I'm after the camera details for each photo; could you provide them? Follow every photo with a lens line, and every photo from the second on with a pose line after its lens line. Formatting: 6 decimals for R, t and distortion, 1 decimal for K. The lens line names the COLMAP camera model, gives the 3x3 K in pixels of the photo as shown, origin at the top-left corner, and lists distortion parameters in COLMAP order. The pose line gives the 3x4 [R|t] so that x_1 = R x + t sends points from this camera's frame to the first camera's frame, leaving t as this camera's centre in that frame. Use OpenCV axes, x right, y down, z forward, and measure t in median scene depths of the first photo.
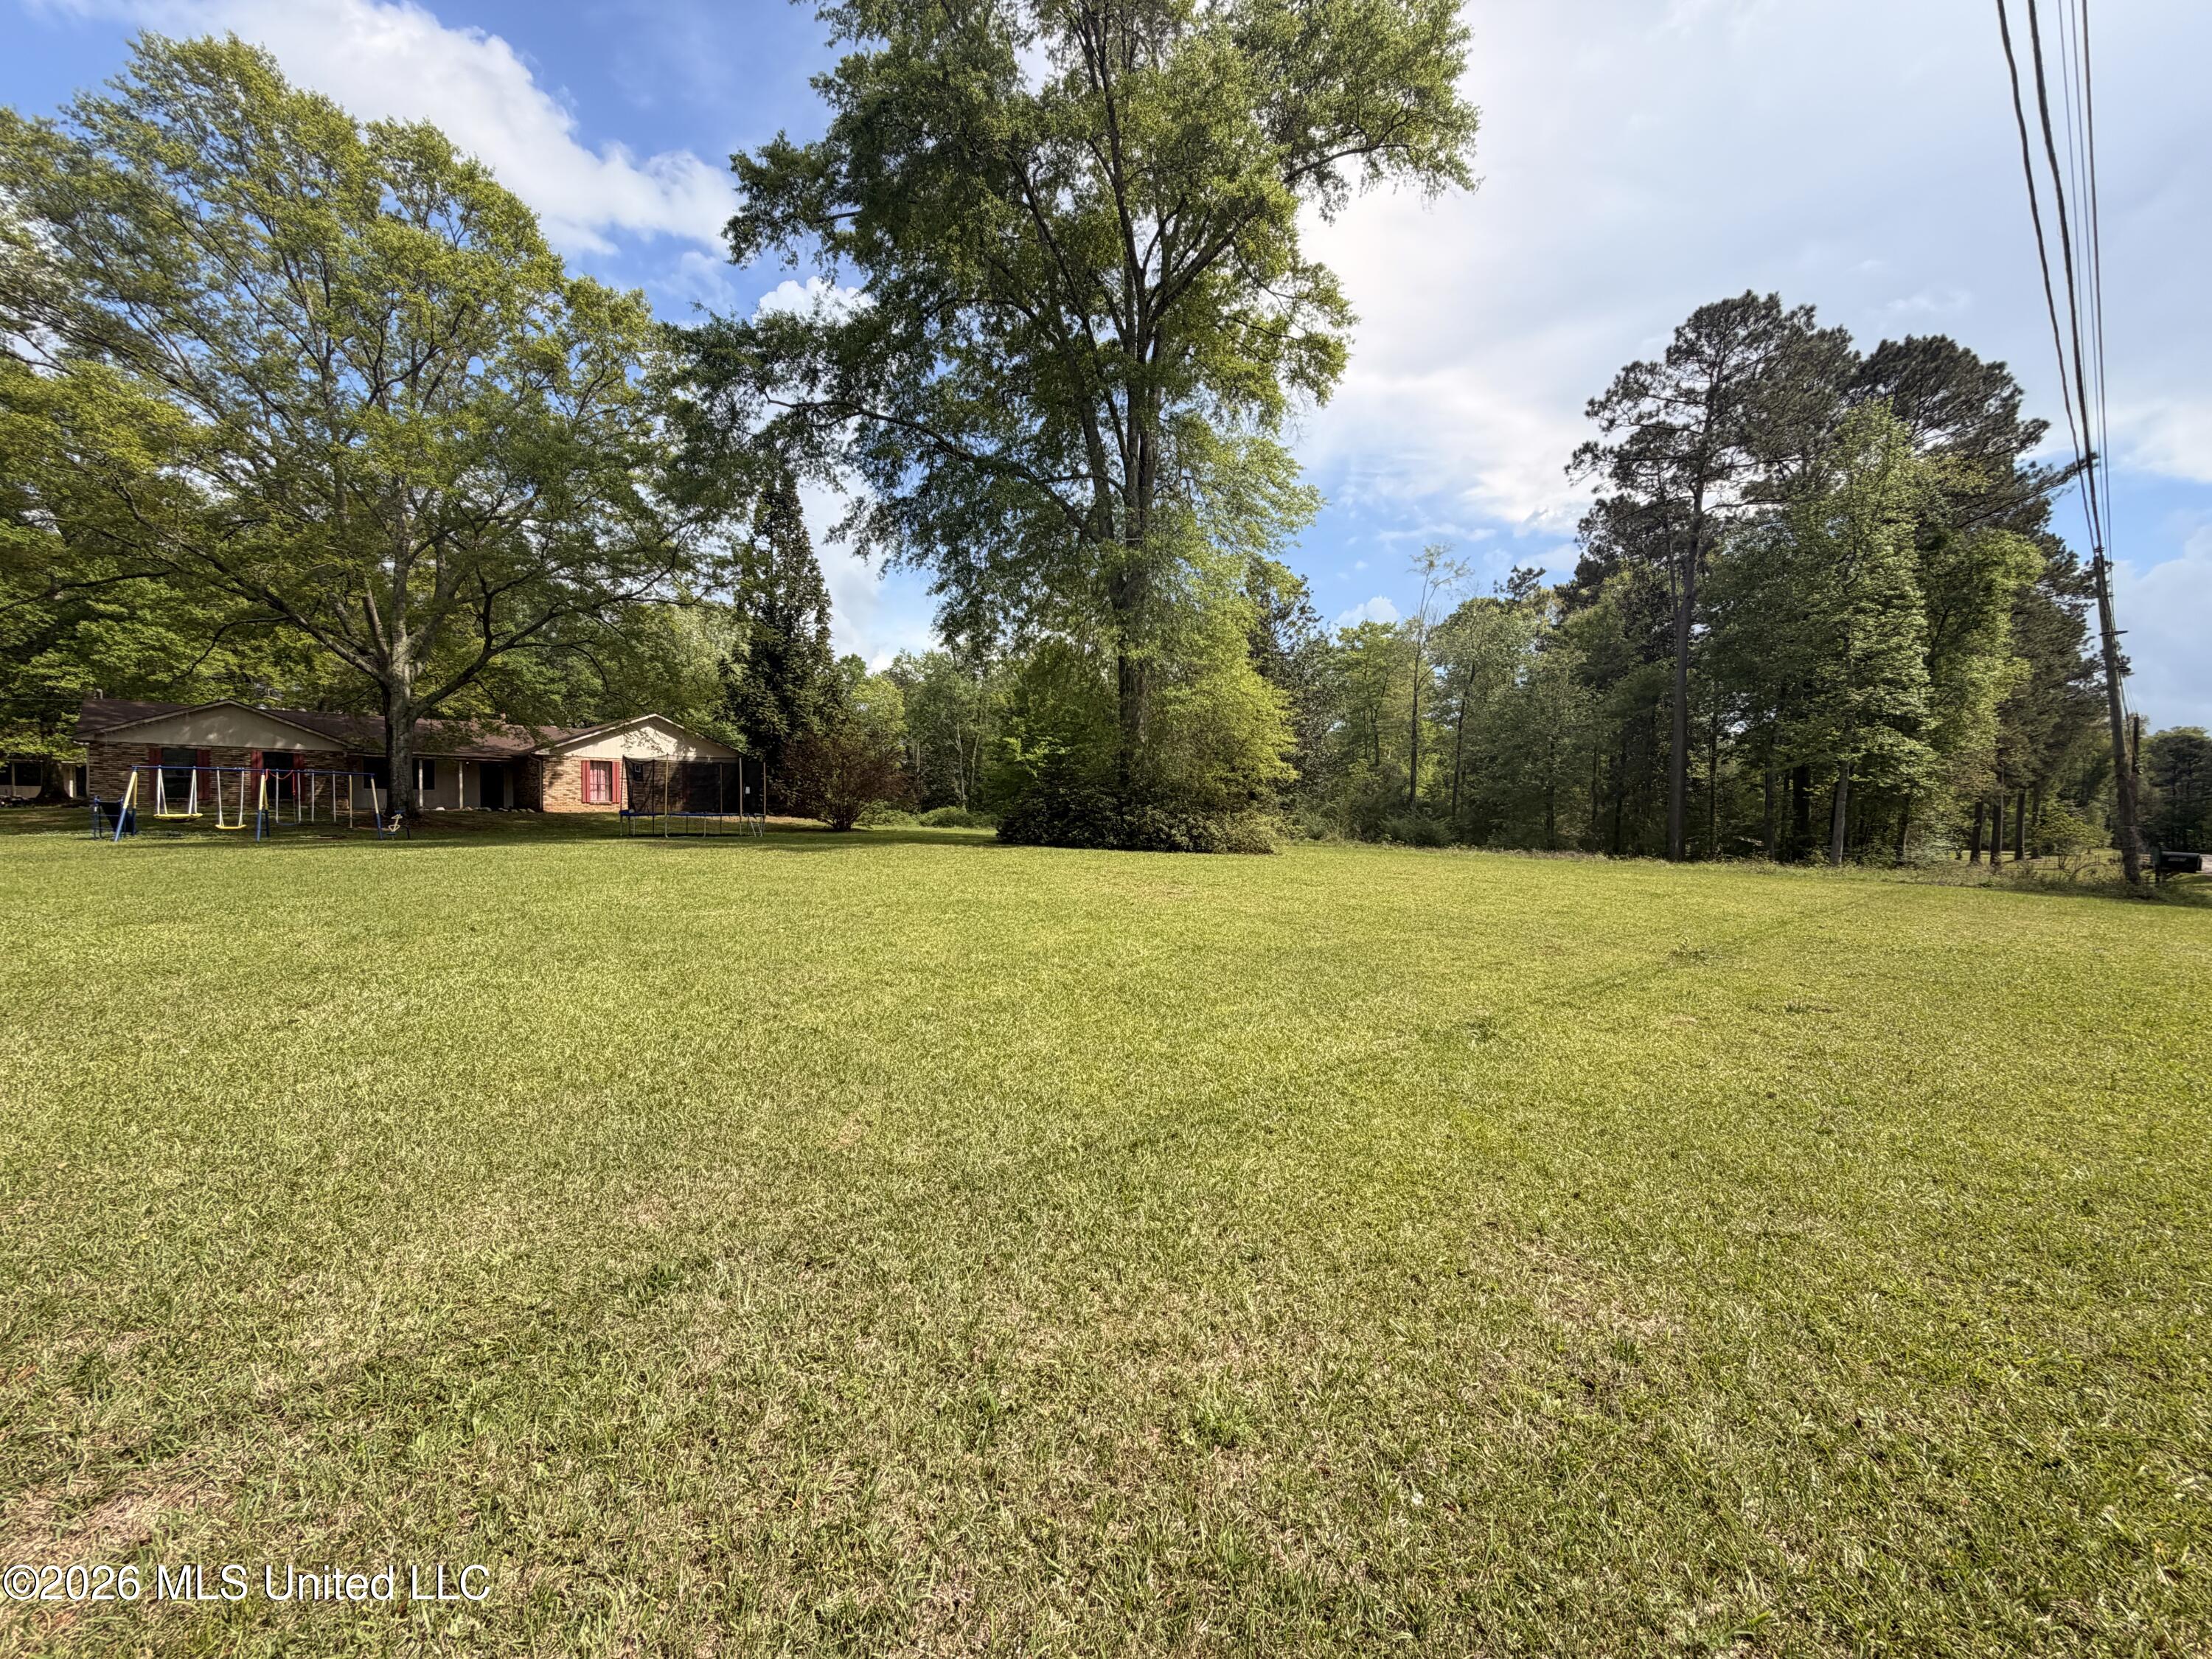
lens RADIAL K [[880.5, 0, 1094.9], [0, 880.5, 827.7], [0, 0, 1]] dist [-0.006066, 0.000404]
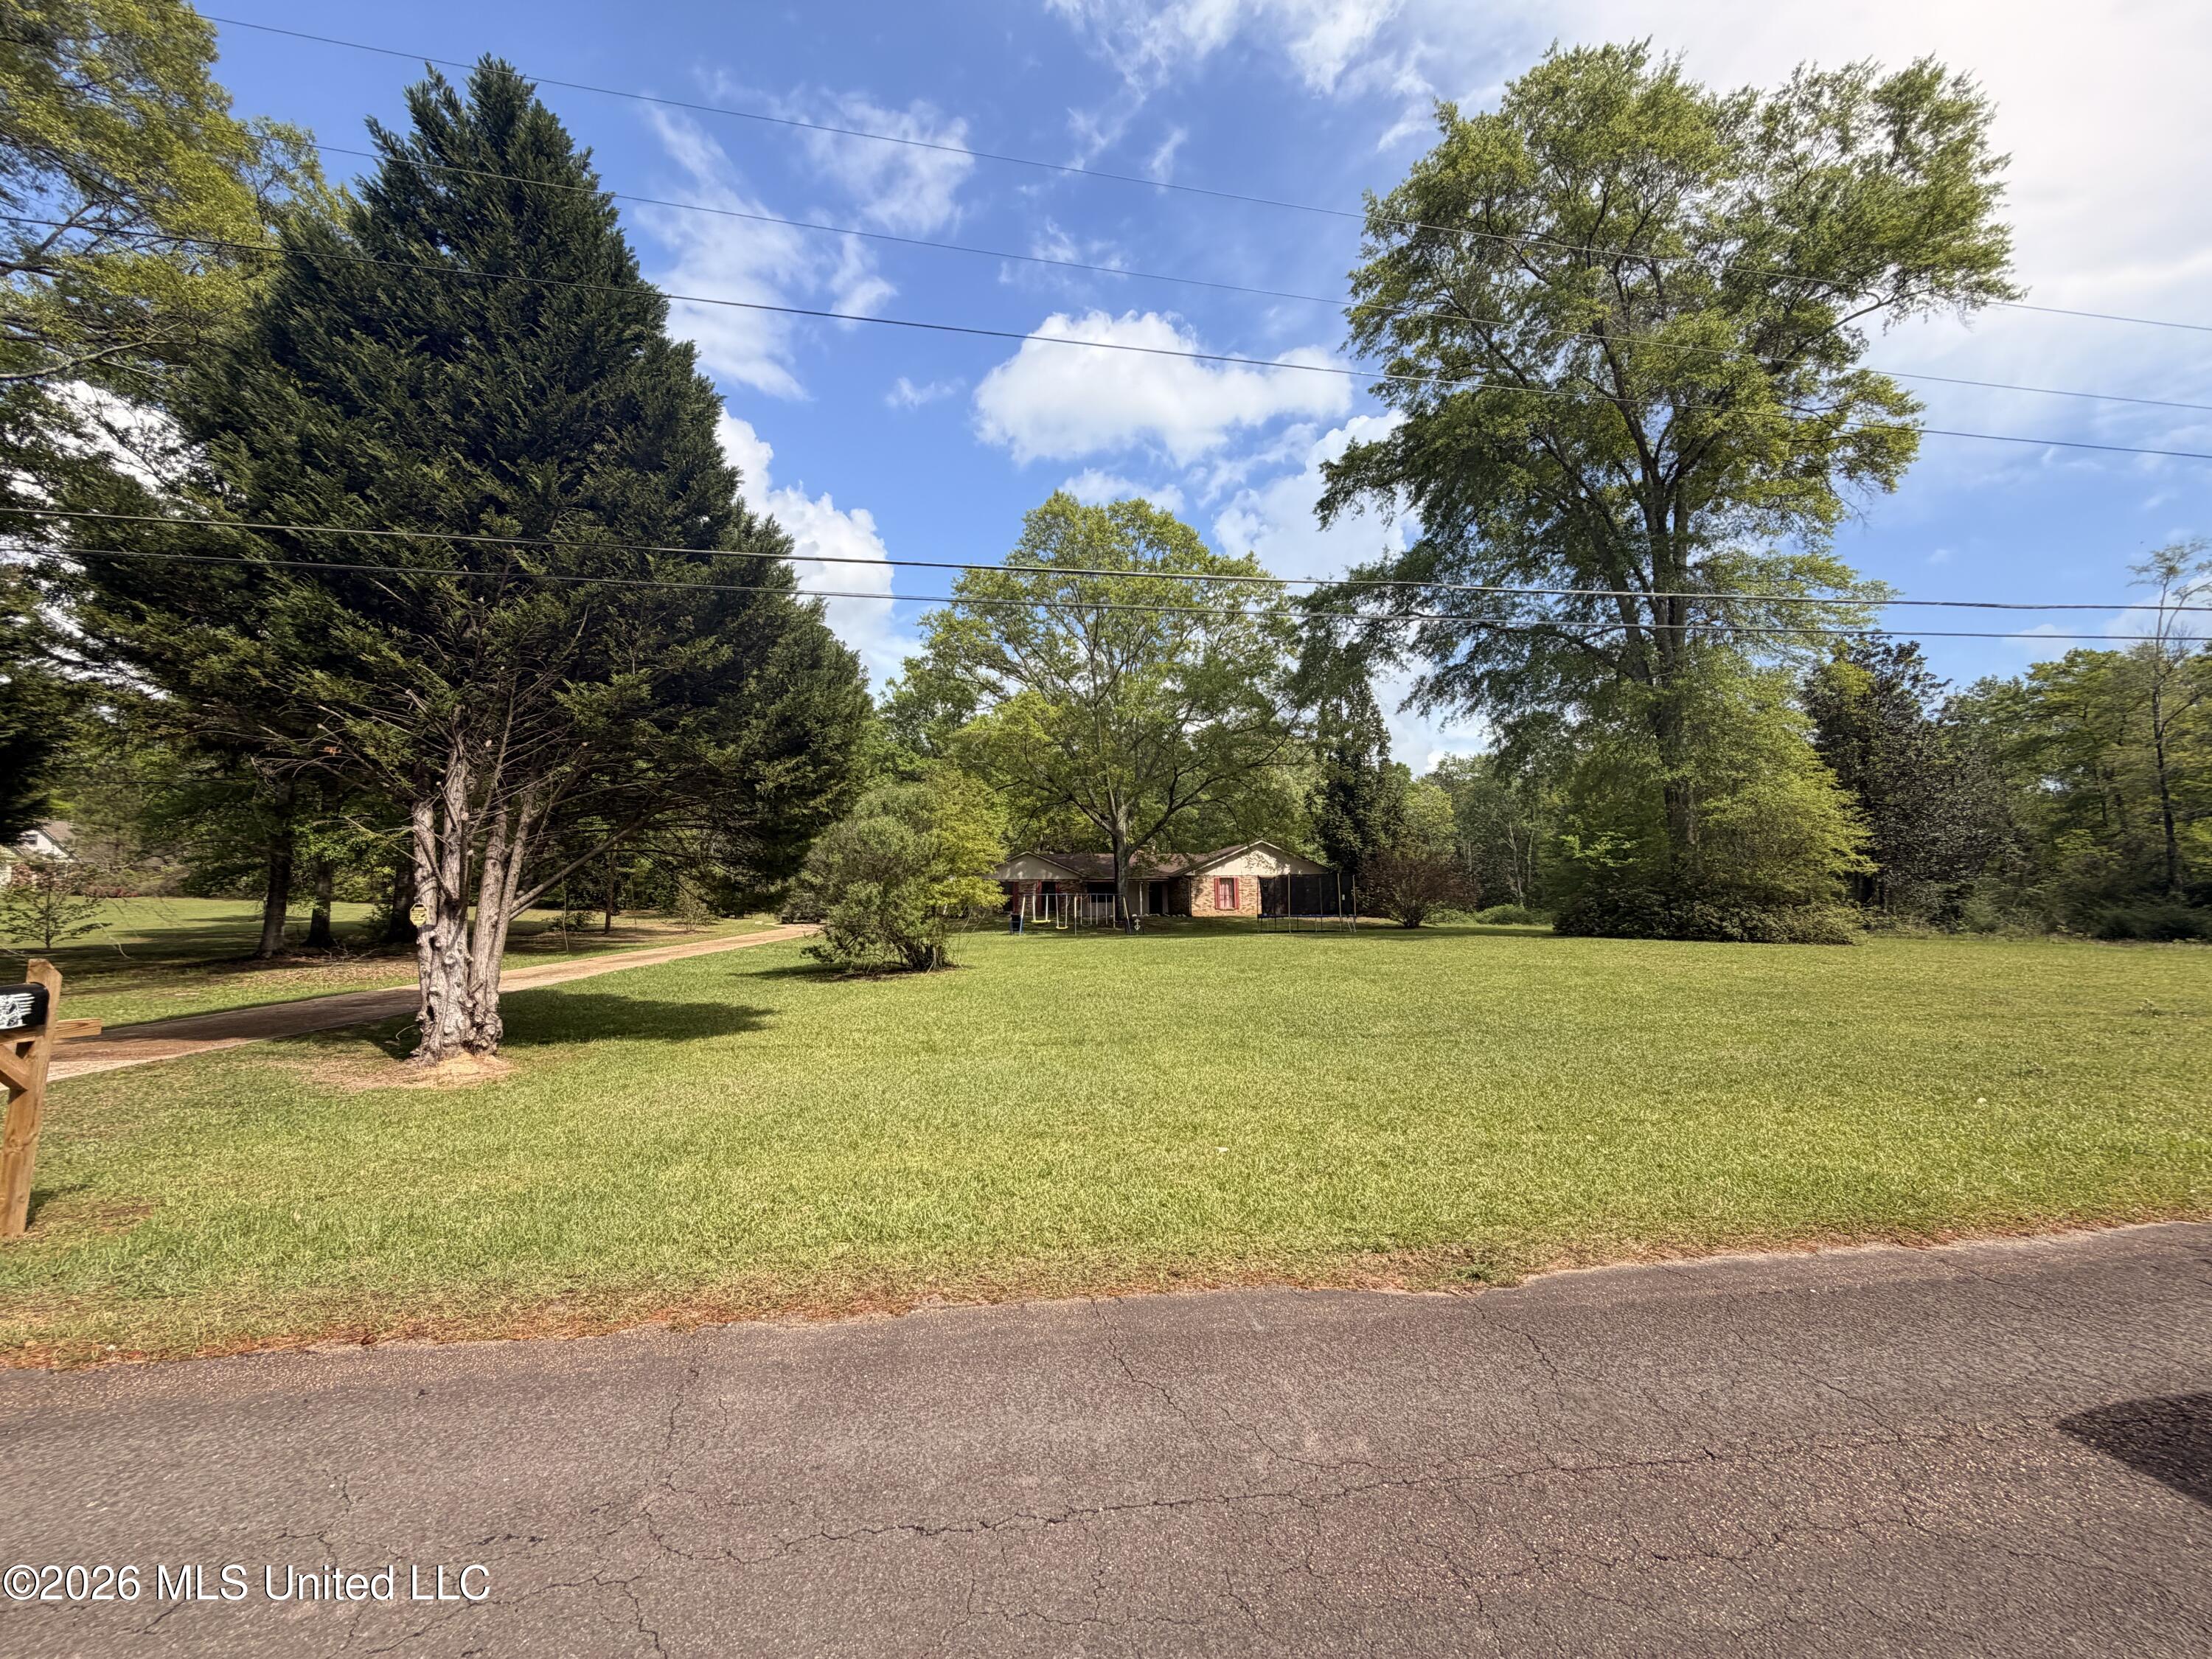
lens RADIAL K [[880.5, 0, 1096.2], [0, 880.5, 832.5], [0, 0, 1]] dist [-0.006066, 0.000404]
pose [[0.827136, -0.069650, -0.557668, 0.043288], [0.009201, 0.993836, -0.110478, 0.003655], [0.561926, 0.086250, 0.822679, -0.301187]]
